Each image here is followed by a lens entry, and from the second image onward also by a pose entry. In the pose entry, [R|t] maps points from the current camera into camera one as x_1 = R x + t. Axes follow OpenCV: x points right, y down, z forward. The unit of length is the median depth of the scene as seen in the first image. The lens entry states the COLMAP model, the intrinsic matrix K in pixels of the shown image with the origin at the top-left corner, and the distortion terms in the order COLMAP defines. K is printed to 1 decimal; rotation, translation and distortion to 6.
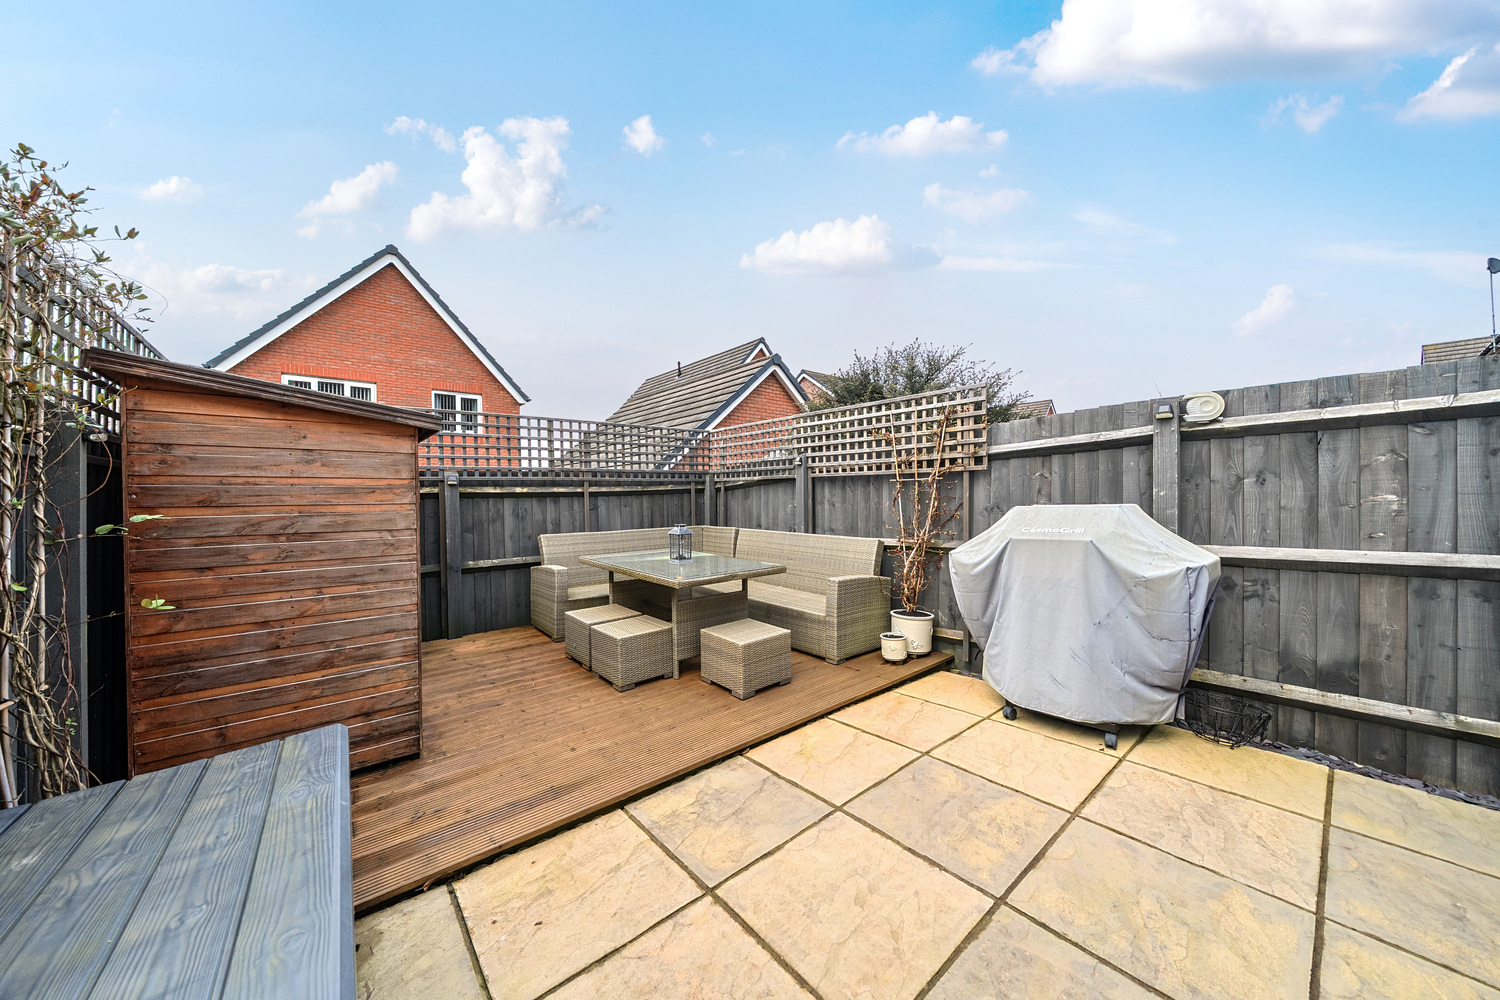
lens RADIAL K [[512.5, 0, 745.5], [0, 512.5, 495.7], [0, 0, 1]] dist [-0.004635, 0.000076]
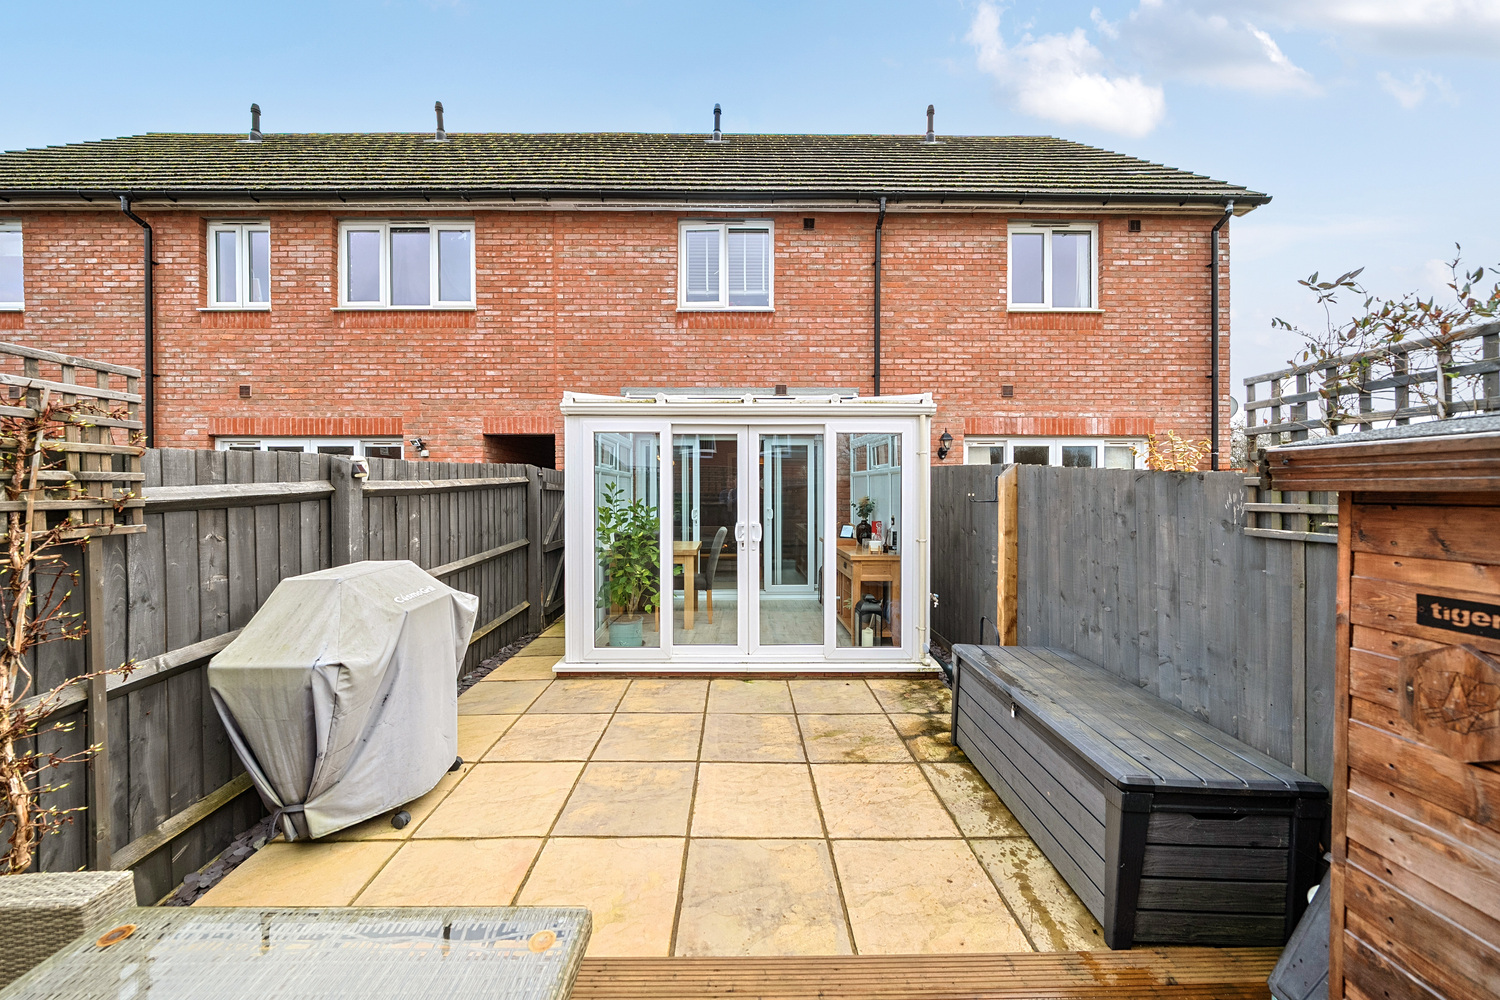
lens RADIAL K [[512.5, 0, 743.4], [0, 512.5, 497.5], [0, 0, 1]] dist [-0.004635, 0.000076]
pose [[-0.778889, -0.000933, 0.627161, -0.377621], [0.009490, 0.999867, 0.013274, -0.094725], [-0.627090, 0.016291, -0.778776, 1.086026]]
